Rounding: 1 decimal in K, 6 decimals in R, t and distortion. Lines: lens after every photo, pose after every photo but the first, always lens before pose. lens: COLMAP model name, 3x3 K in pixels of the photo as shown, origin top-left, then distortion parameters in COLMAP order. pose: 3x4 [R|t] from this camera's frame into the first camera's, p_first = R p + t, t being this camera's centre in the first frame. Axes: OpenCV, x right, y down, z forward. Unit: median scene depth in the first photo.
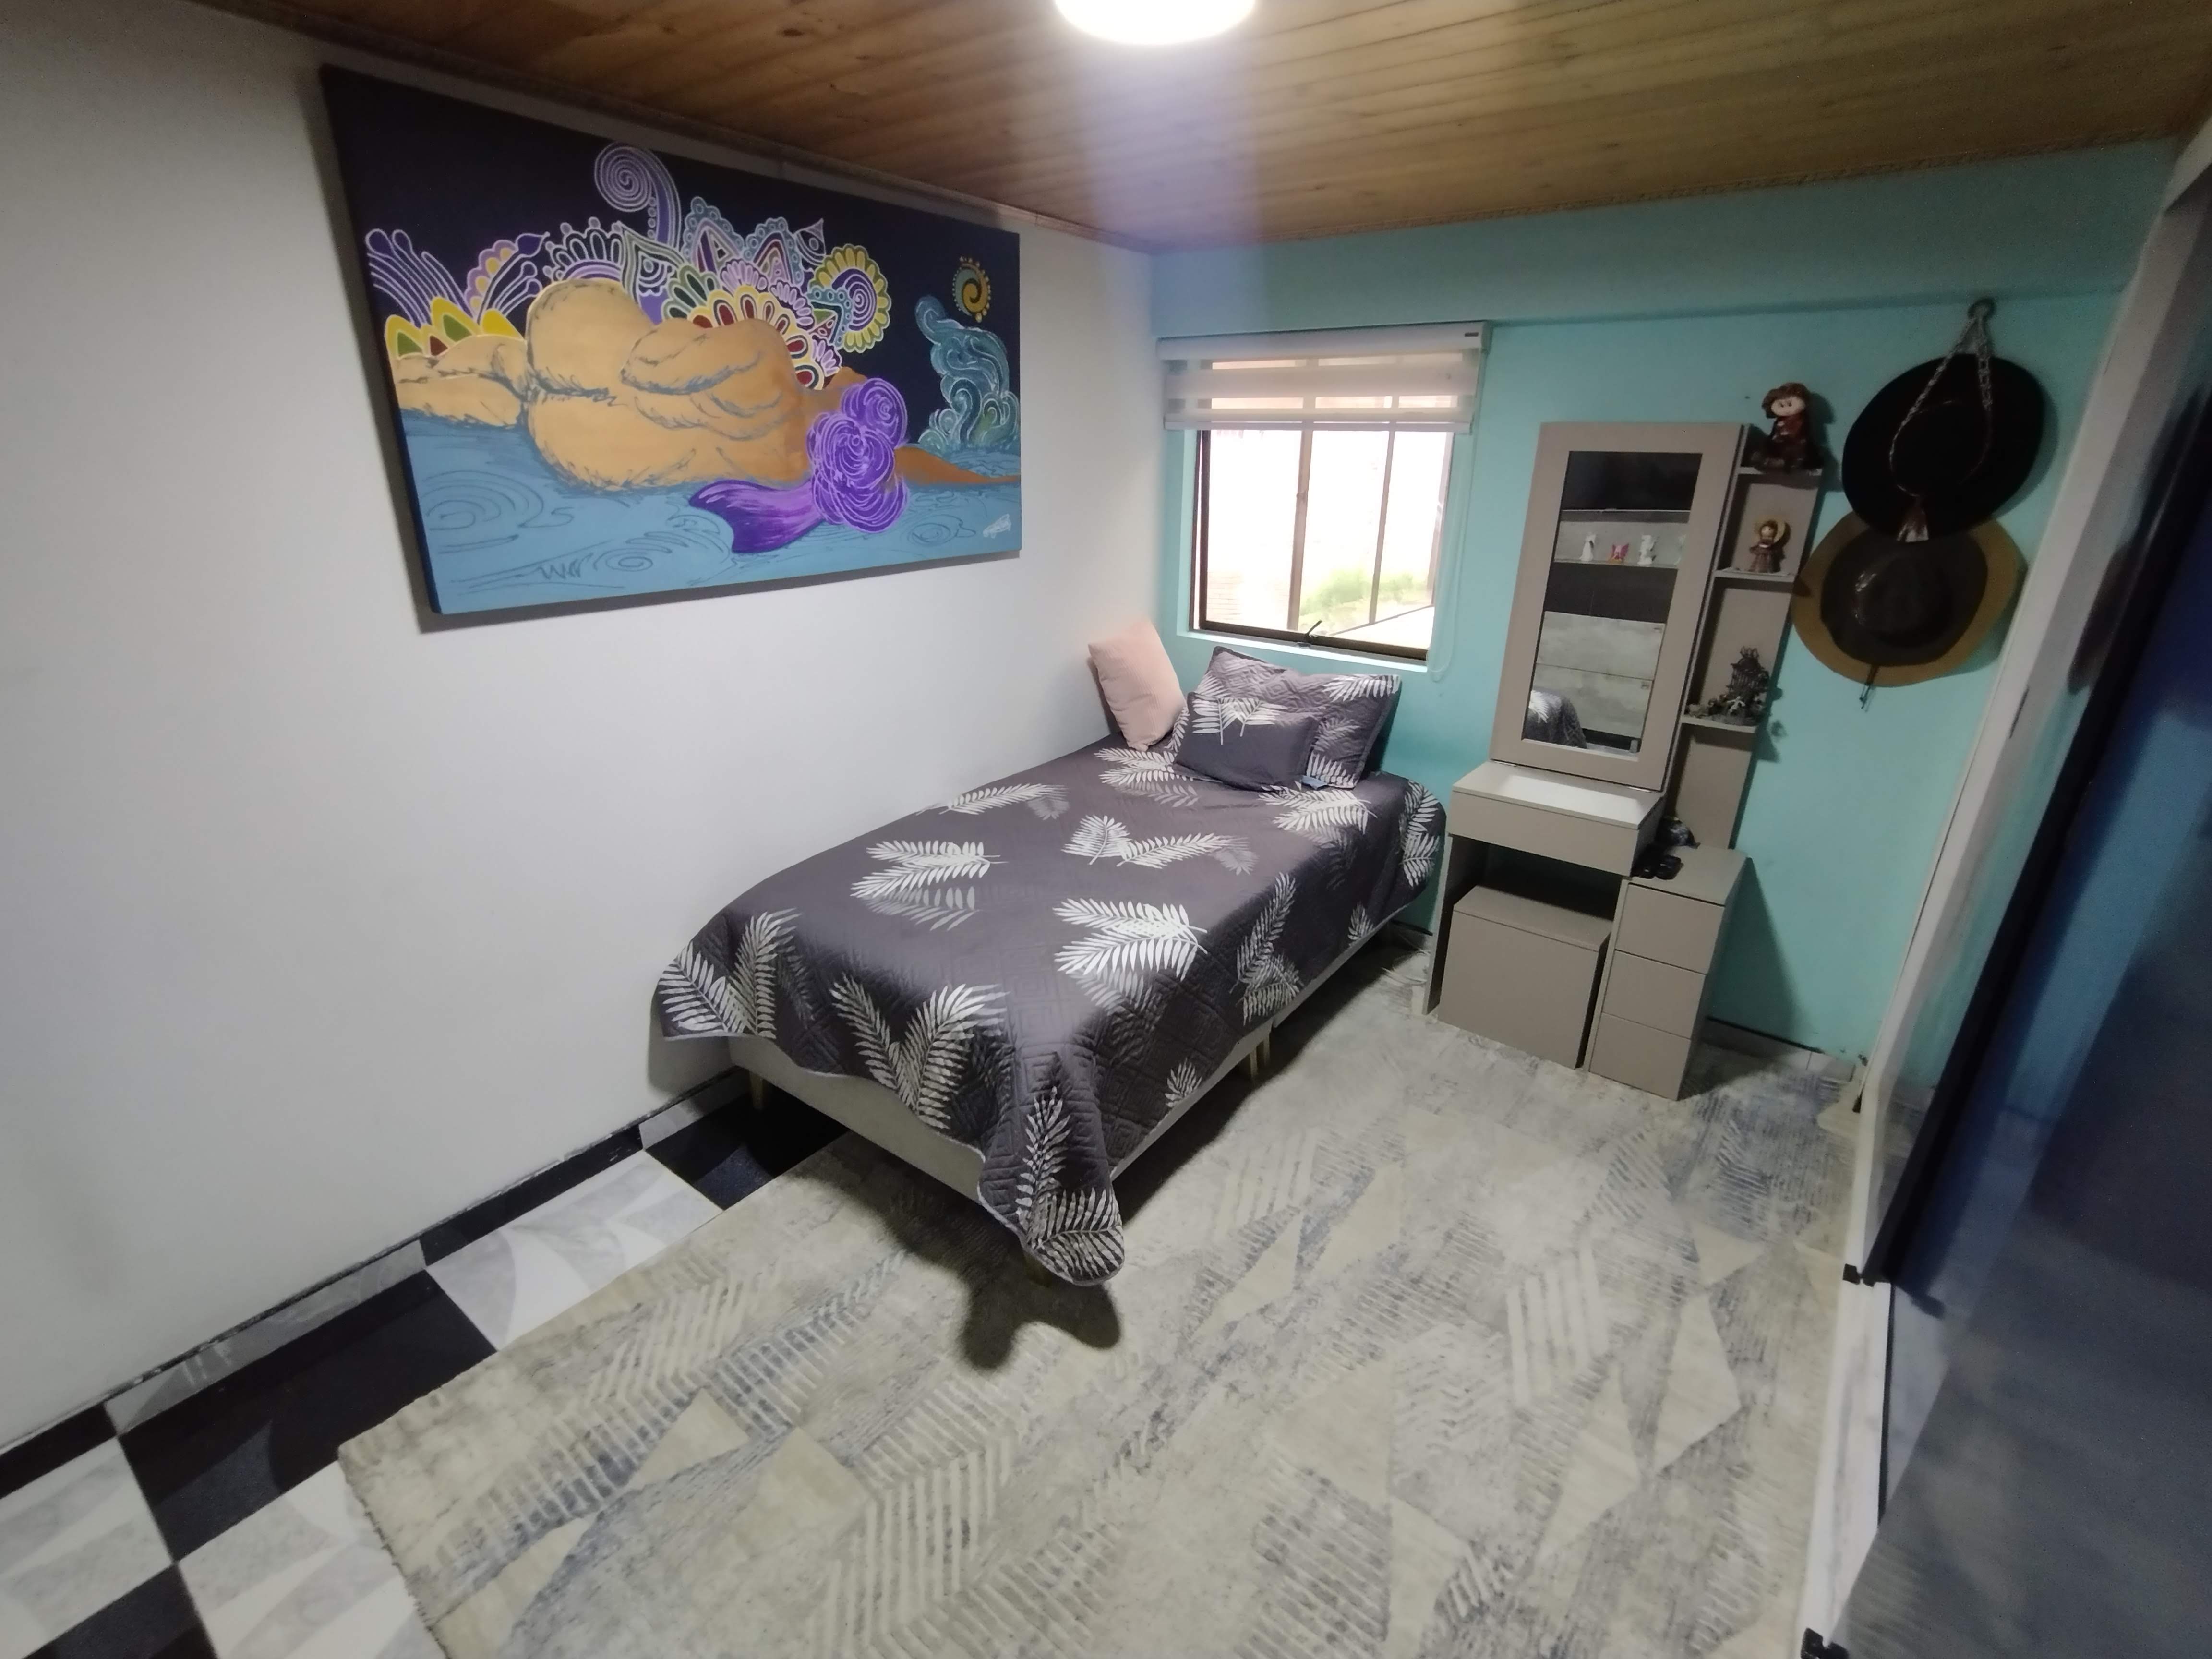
lens RADIAL K [[1005.0, 0, 1102.4], [0, 1005.0, 824.5], [0, 0, 1]] dist [0.003586, 0.001495]
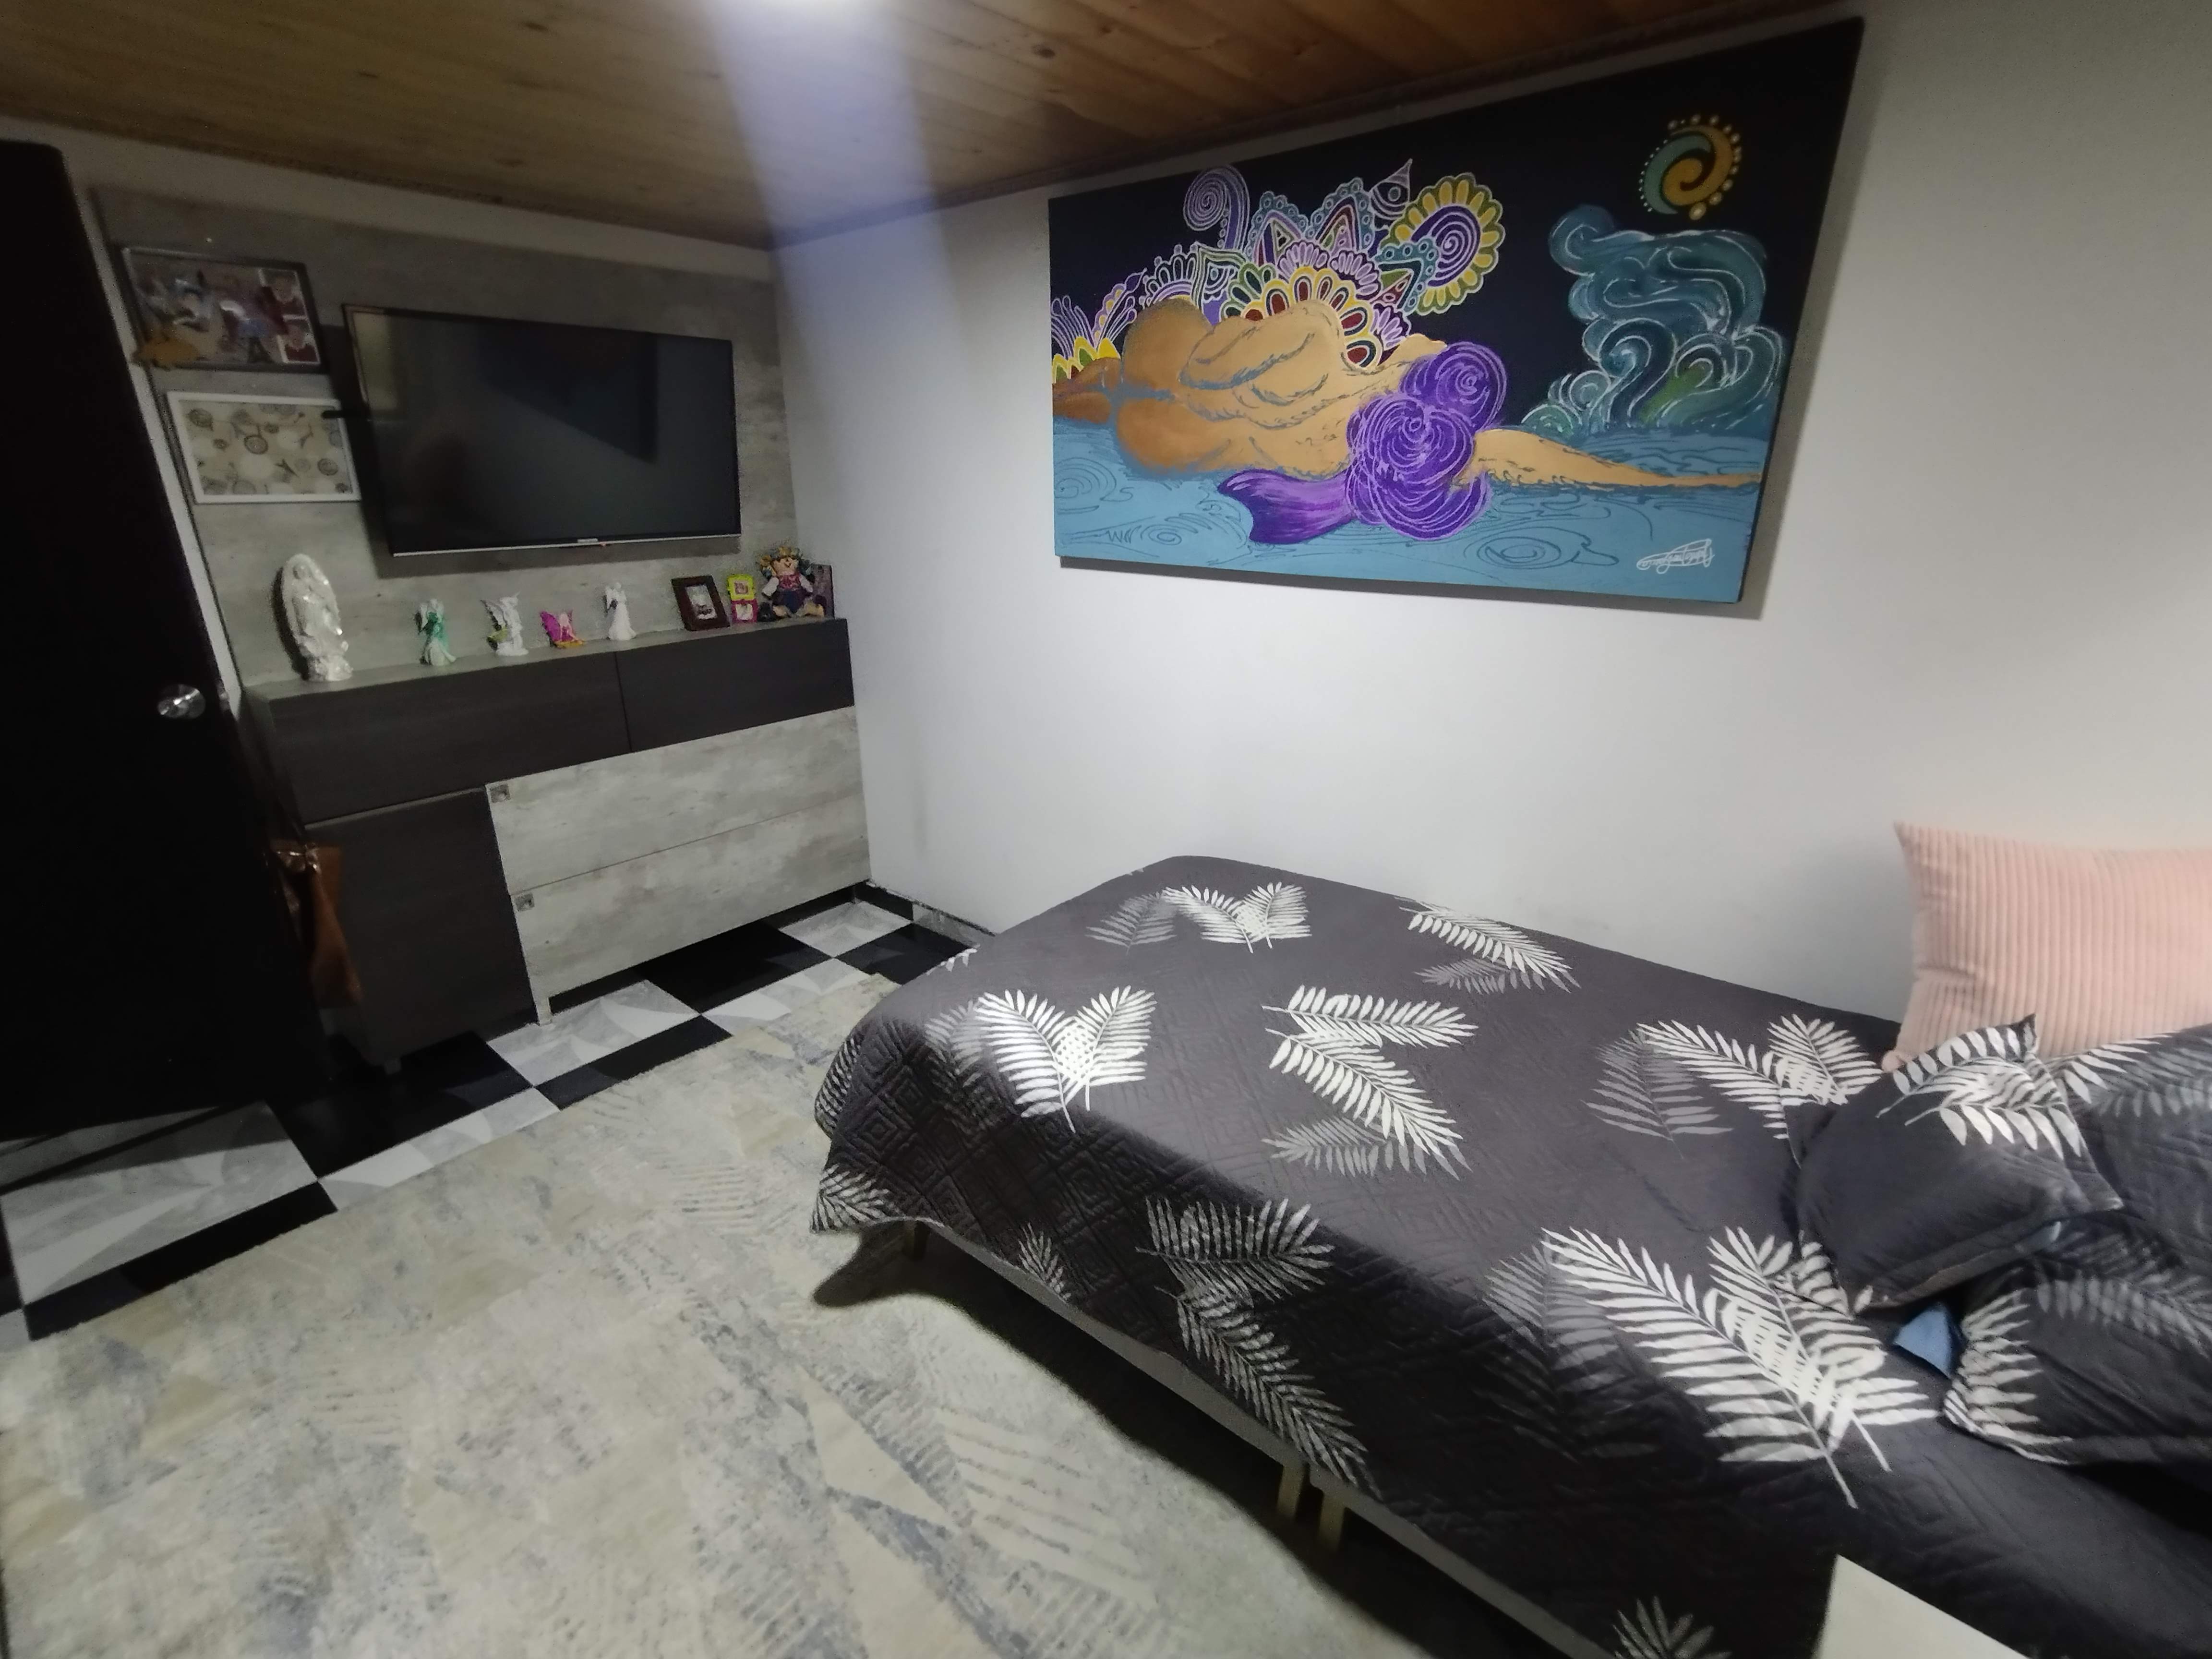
lens RADIAL K [[1005.0, 0, 1093.5], [0, 1005.0, 817.7], [0, 0, 1]] dist [0.003586, 0.001495]
pose [[-0.052864, 0.322303, -0.945159, 0.670452], [-0.354789, 0.878670, 0.319474, -0.282950], [0.933451, 0.352221, 0.067899, 0.852908]]
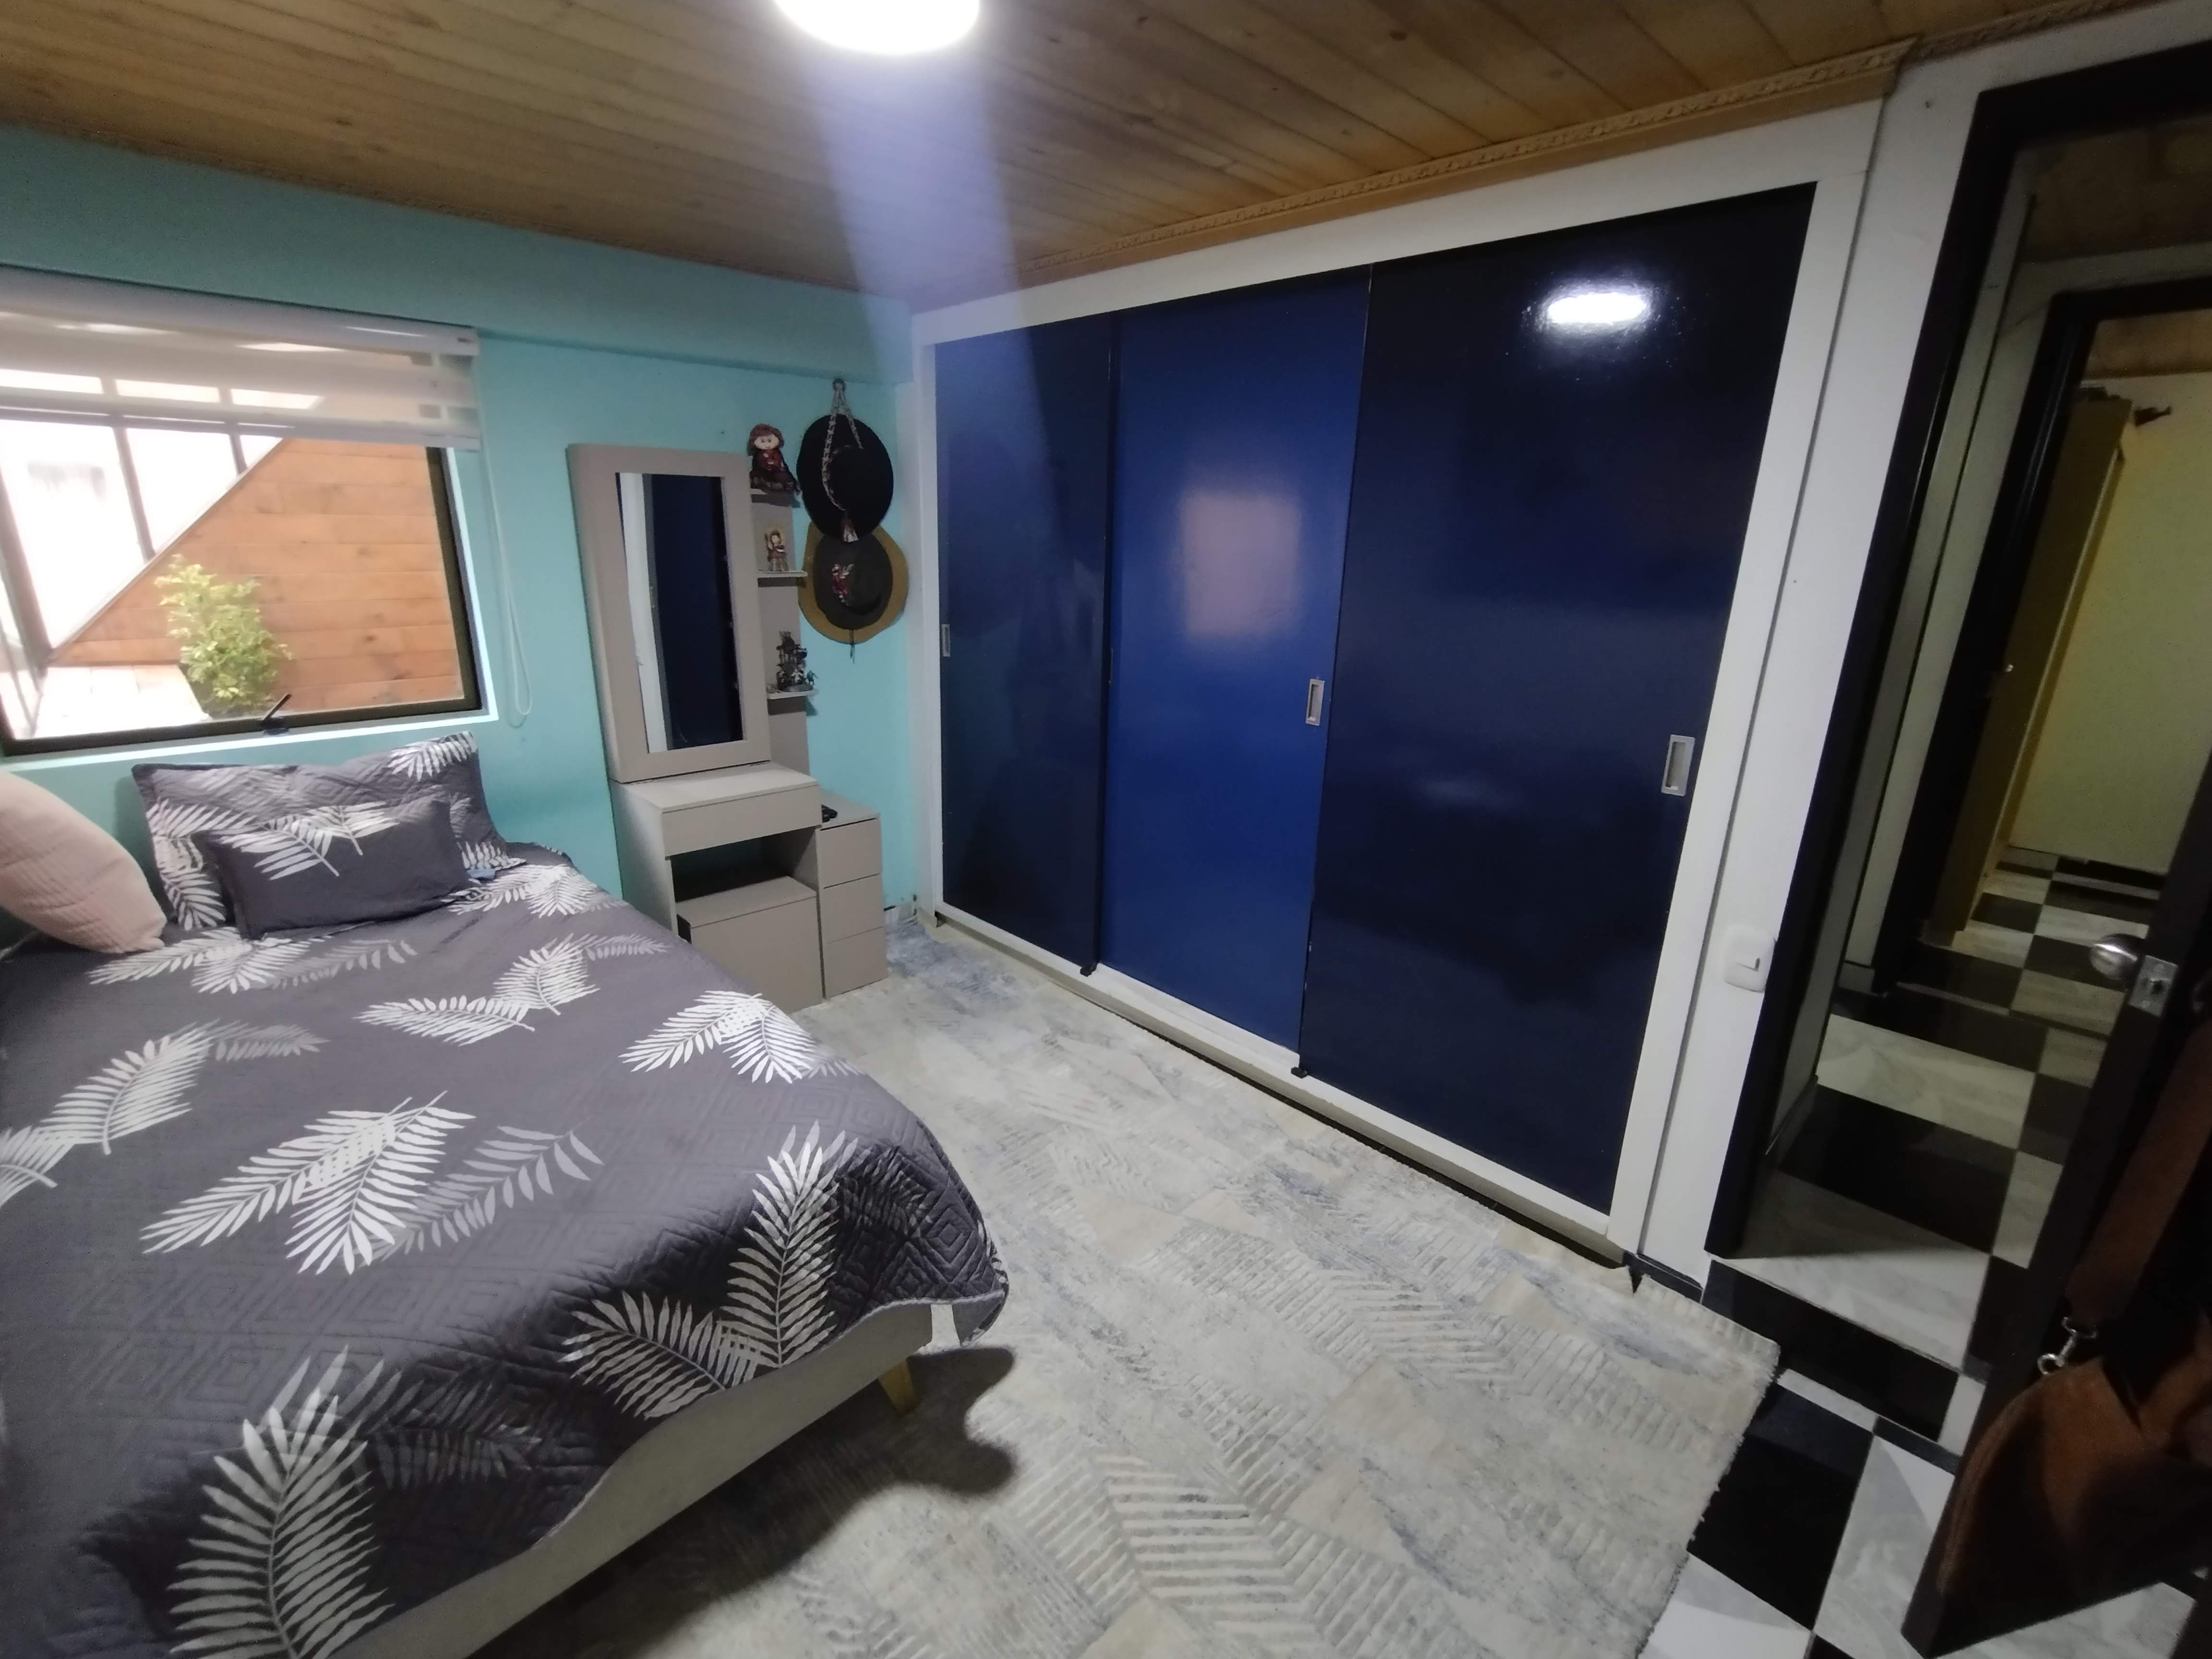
lens RADIAL K [[1005.0, 0, 1104.1], [0, 1005.0, 826.7], [0, 0, 1]] dist [0.003586, 0.001495]
pose [[0.140402, -0.304327, 0.942164, -0.627438], [0.337530, 0.909299, 0.243412, -0.138536], [-0.930785, 0.283833, 0.230387, 0.450464]]
